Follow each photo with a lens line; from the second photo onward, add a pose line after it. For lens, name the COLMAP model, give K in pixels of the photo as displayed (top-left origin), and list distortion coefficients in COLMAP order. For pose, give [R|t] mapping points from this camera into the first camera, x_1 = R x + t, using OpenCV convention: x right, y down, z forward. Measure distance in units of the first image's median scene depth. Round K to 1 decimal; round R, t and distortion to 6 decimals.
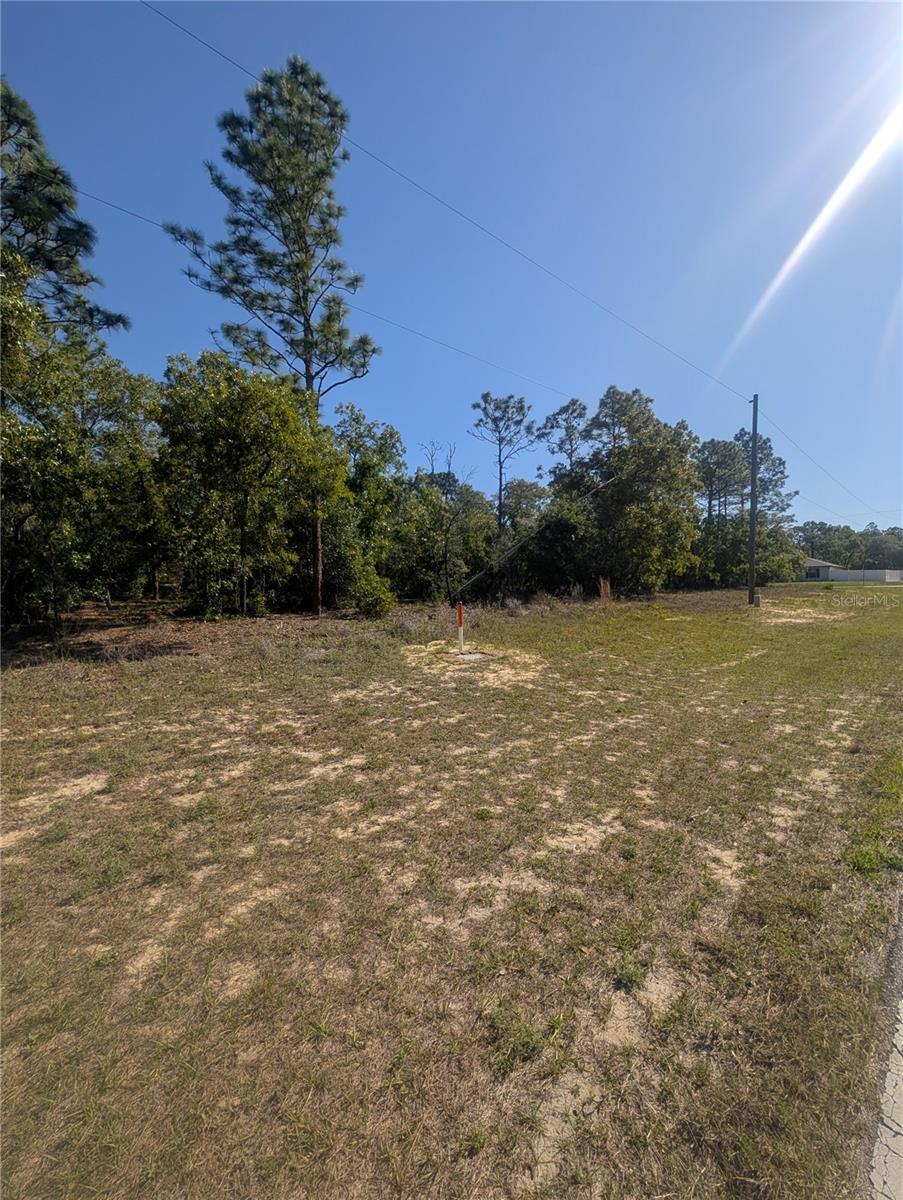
lens RADIAL K [[465.4, 0, 454.1], [0, 465.4, 598.0], [0, 0, 1]] dist [0.004022, 0.000371]
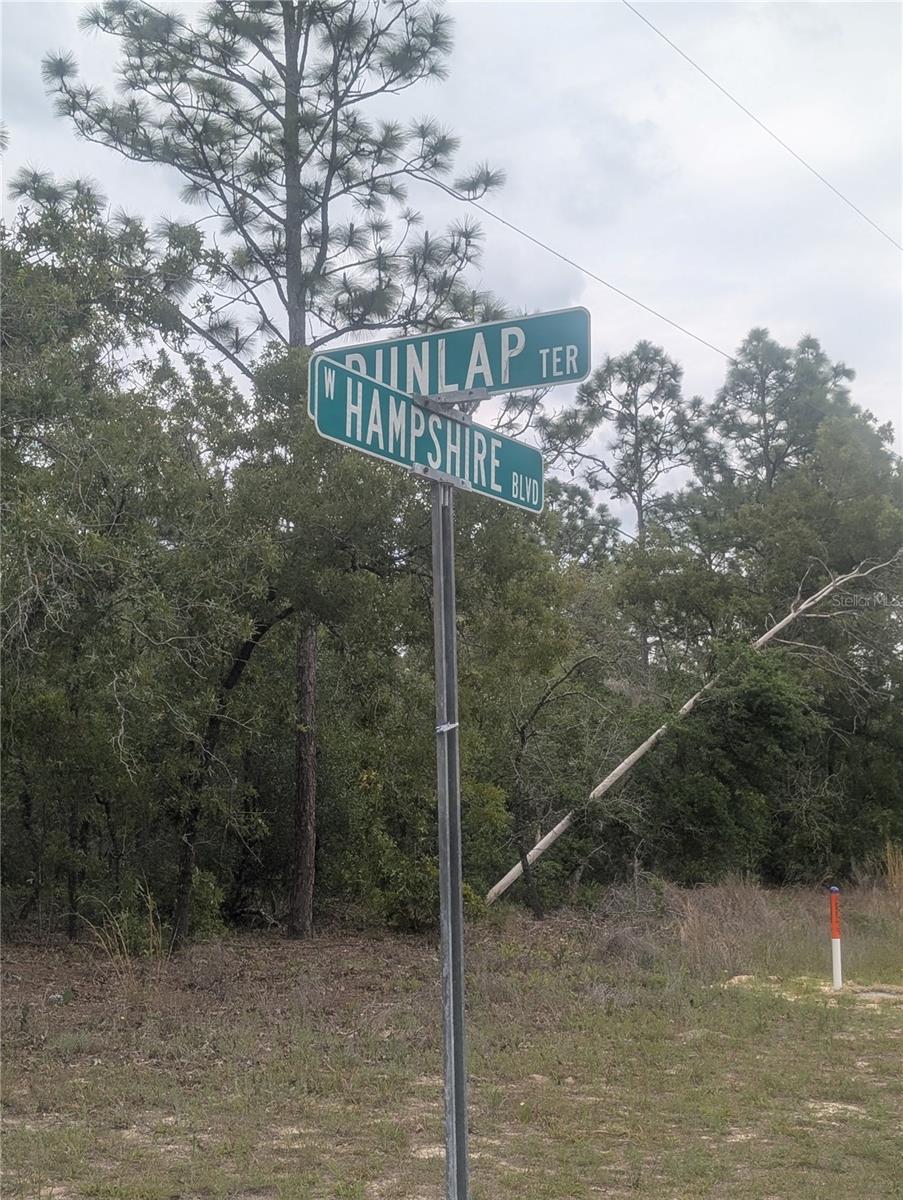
lens RADIAL K [[1733.8, 0, 493.8], [0, 1733.8, 624.8], [0, 0, 1]] dist [0.098416, 0.000000]
pose [[0.949947, 0.039850, 0.309858, -0.709433], [0.011889, 0.986502, -0.163319, 0.022289], [-0.312184, 0.158828, 0.936651, -0.527166]]
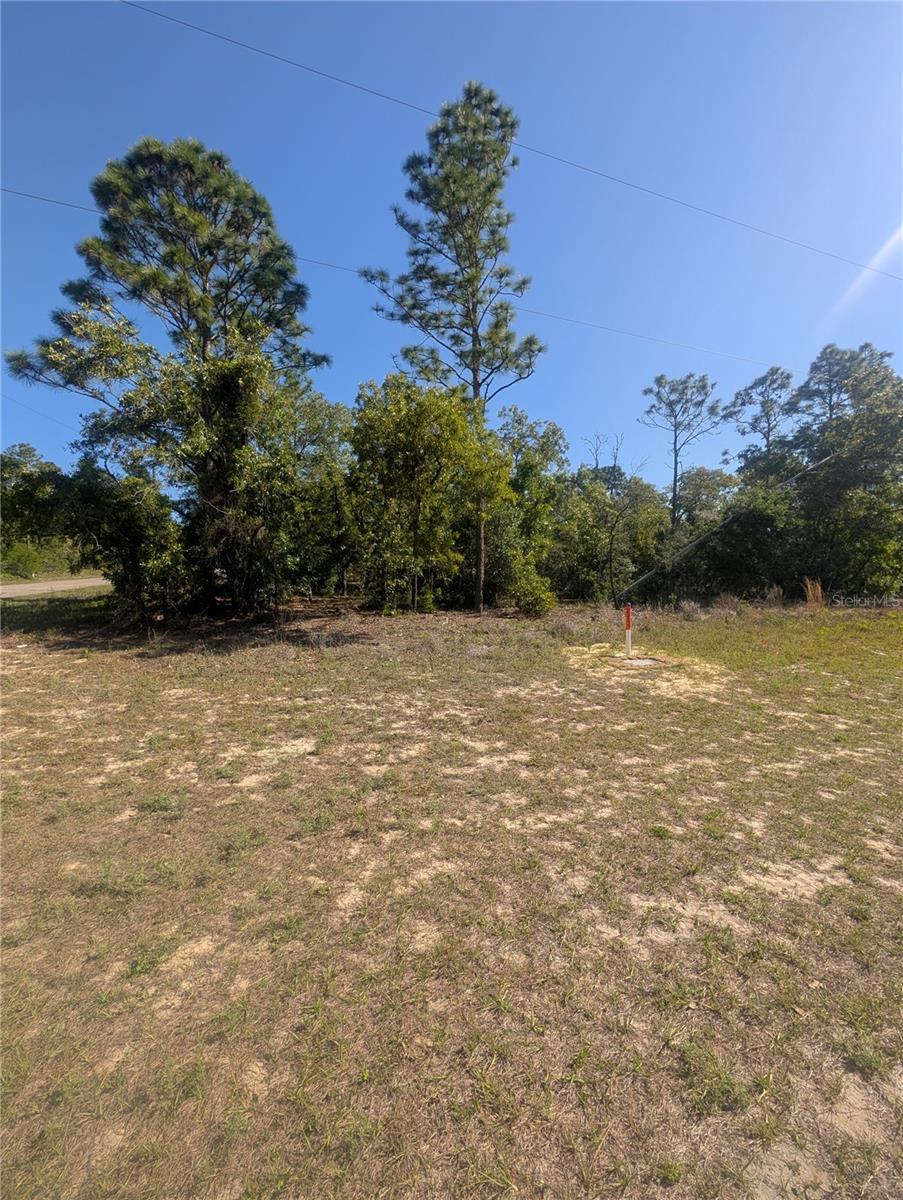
lens RADIAL K [[465.4, 0, 447.1], [0, 465.4, 598.0], [0, 0, 1]] dist [0.004022, 0.000371]
pose [[0.939373, 0.018394, -0.342404, -0.006379], [-0.018134, 0.999828, 0.003960, 0.000798], [0.342418, 0.002489, 0.939545, -0.003831]]
